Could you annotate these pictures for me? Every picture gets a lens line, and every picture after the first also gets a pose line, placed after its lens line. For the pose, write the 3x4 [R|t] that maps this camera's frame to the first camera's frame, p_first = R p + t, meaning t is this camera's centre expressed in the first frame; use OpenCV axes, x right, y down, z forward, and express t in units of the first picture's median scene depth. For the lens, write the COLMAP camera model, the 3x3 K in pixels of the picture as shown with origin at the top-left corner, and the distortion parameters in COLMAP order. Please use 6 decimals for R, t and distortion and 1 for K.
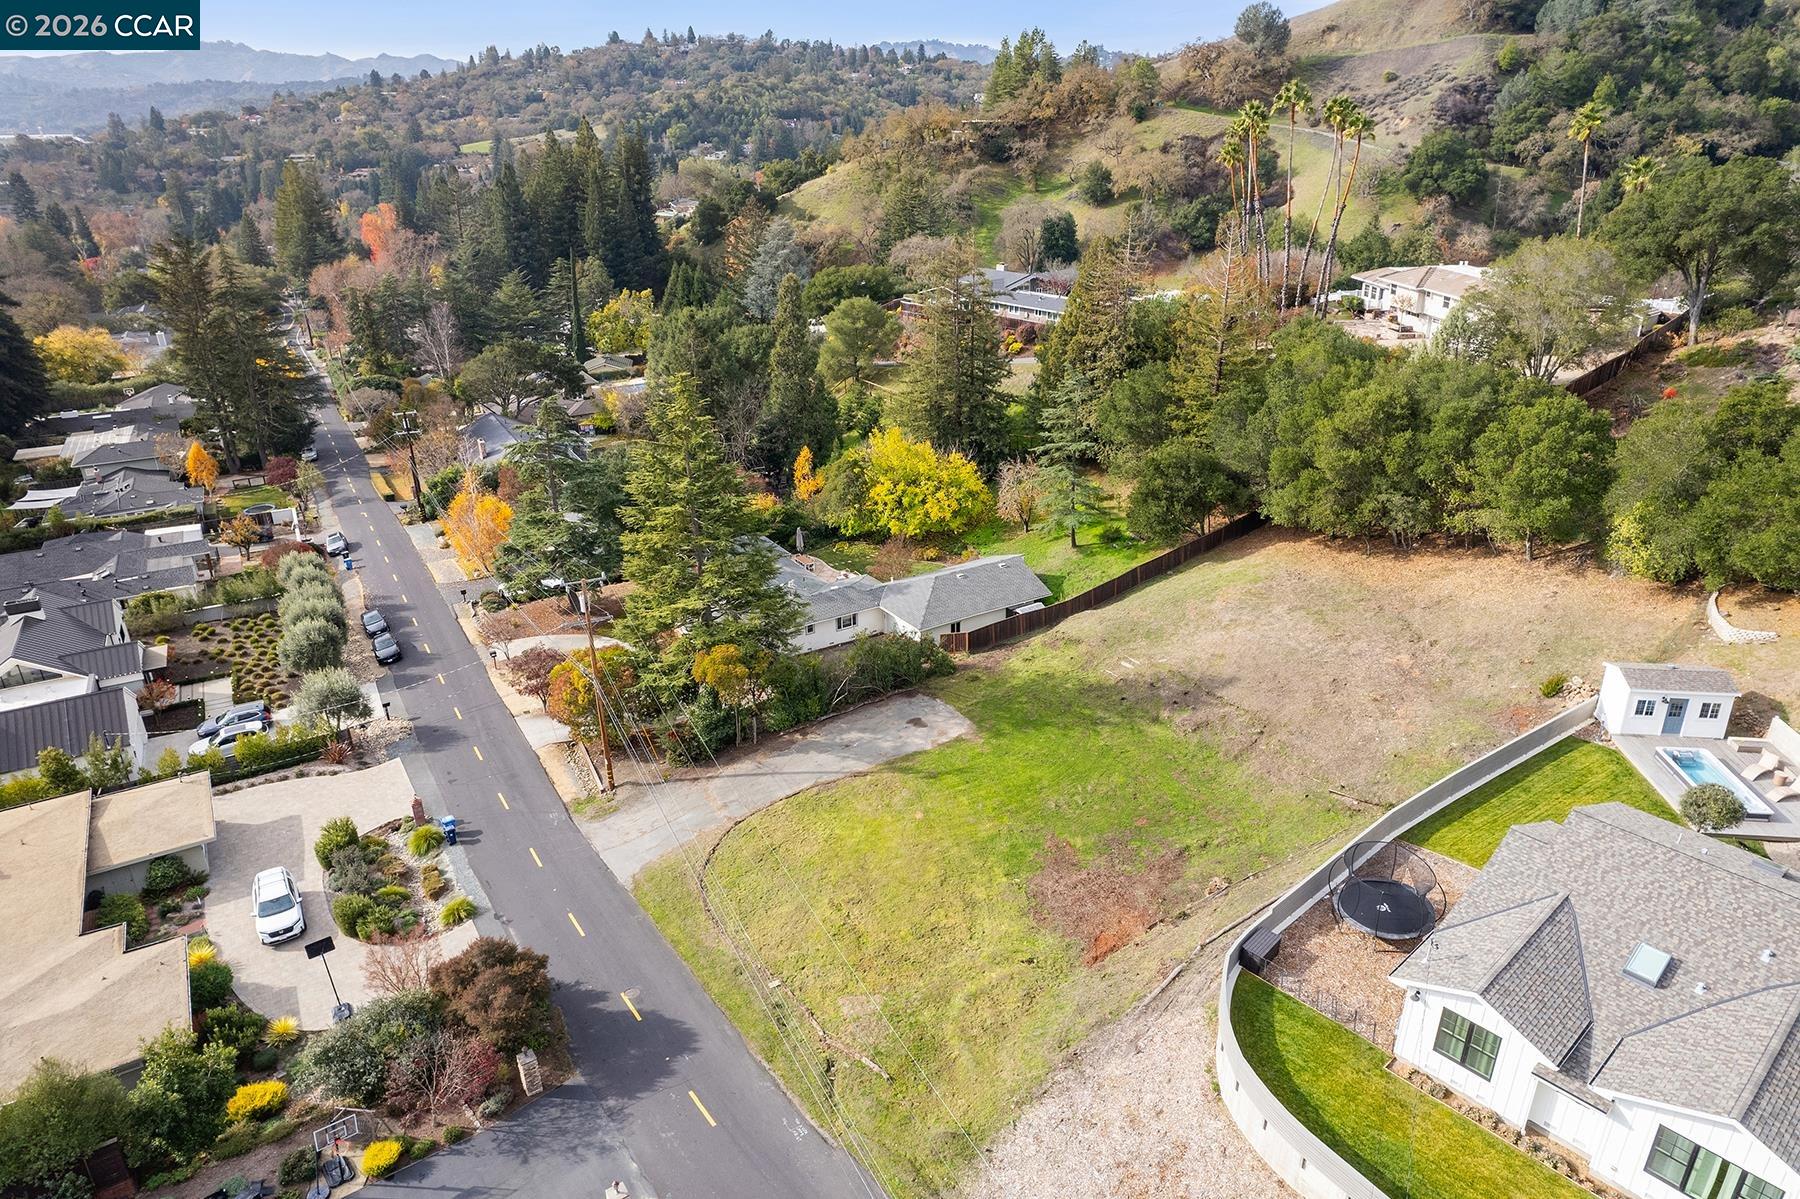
lens RADIAL K [[1151.0, 0, 901.5], [0, 1151.0, 594.0], [0, 0, 1]] dist [-0.066684, 0.057361]
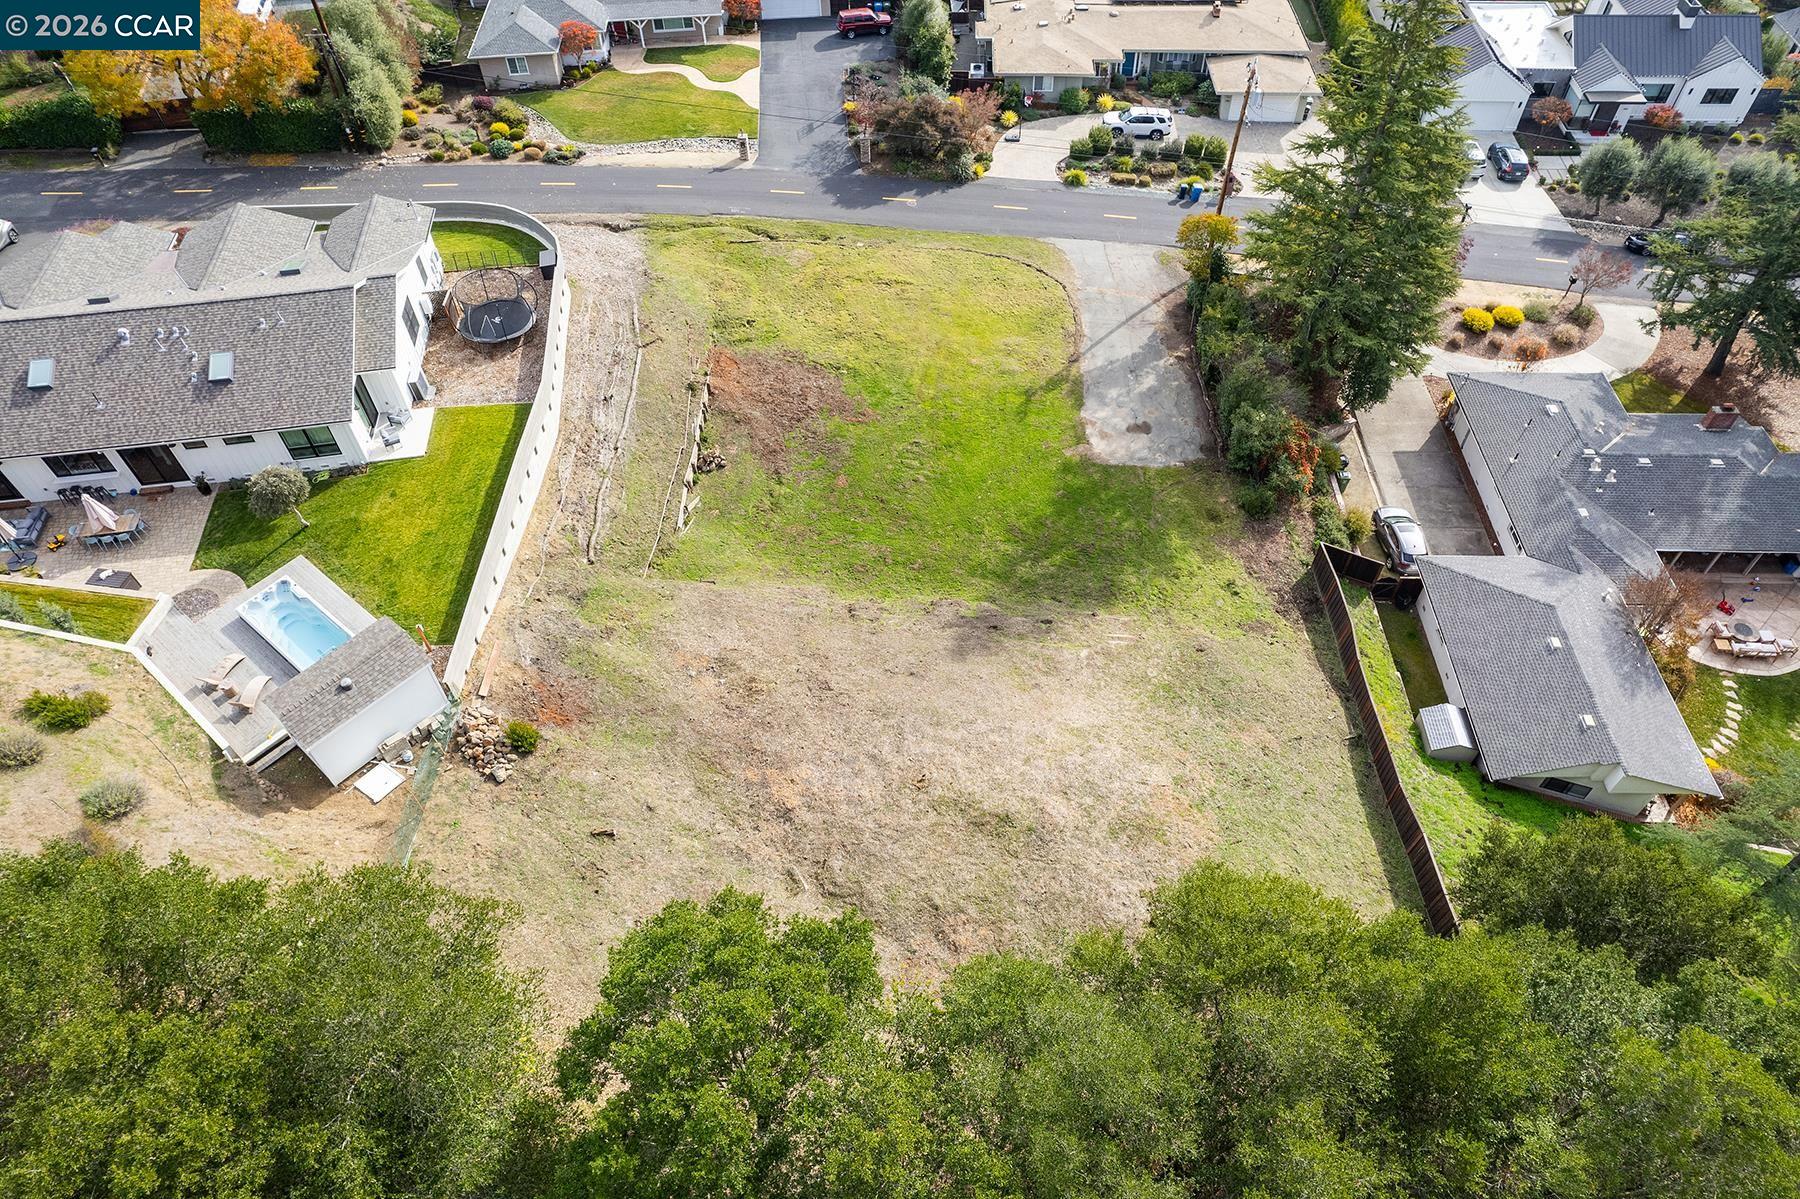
lens RADIAL K [[1151.0, 0, 899.0], [0, 1151.0, 607.4], [0, 0, 1]] dist [-0.066684, 0.057361]
pose [[-0.555487, 0.648452, -0.520523, 0.684732], [-0.308787, 0.420359, 0.853199, -0.536269], [0.772065, 0.634672, -0.033271, 1.039505]]
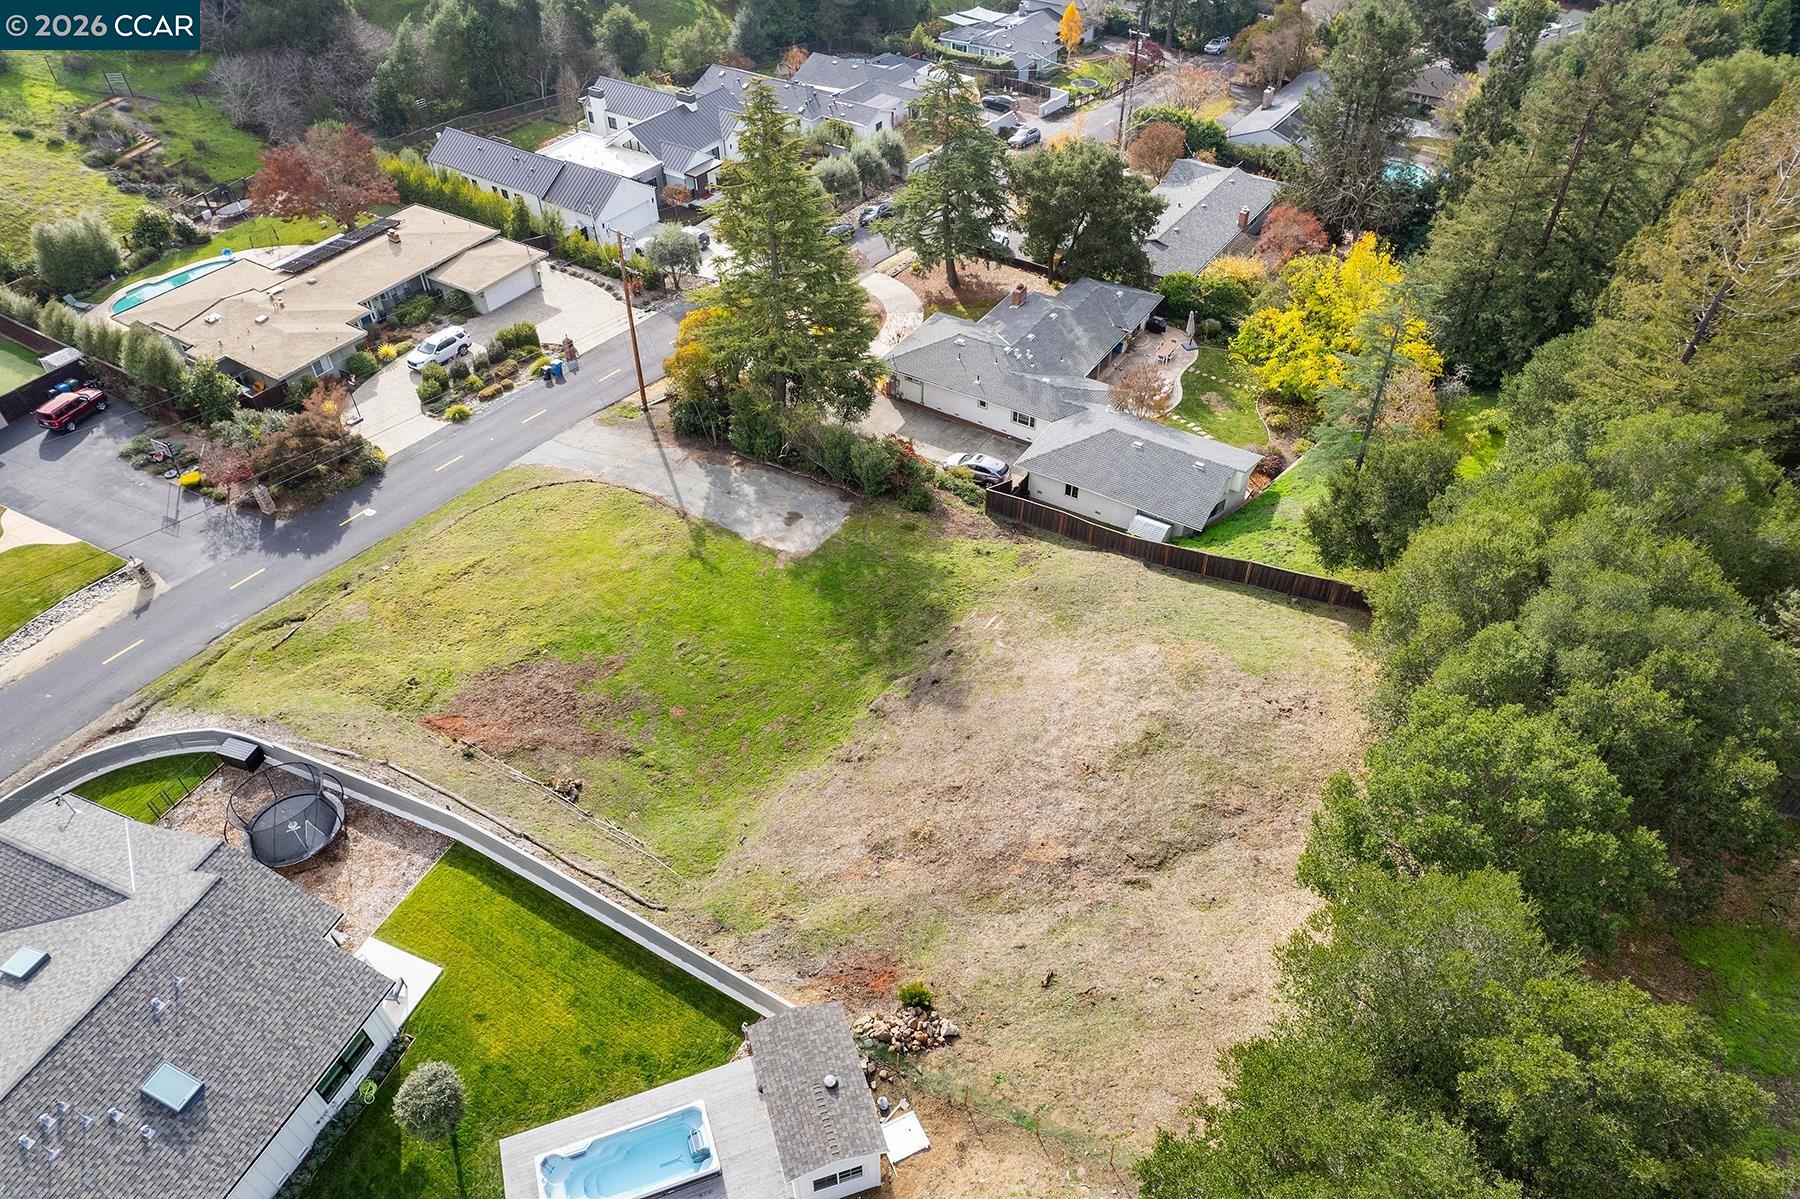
lens RADIAL K [[1151.0, 0, 910.7], [0, 1151.0, 605.1], [0, 0, 1]] dist [-0.066684, 0.057361]
pose [[0.437086, 0.620097, -0.651487, 0.778805], [-0.354309, 0.784480, 0.508975, -0.380525], [0.826693, 0.008362, 0.562591, 0.576327]]
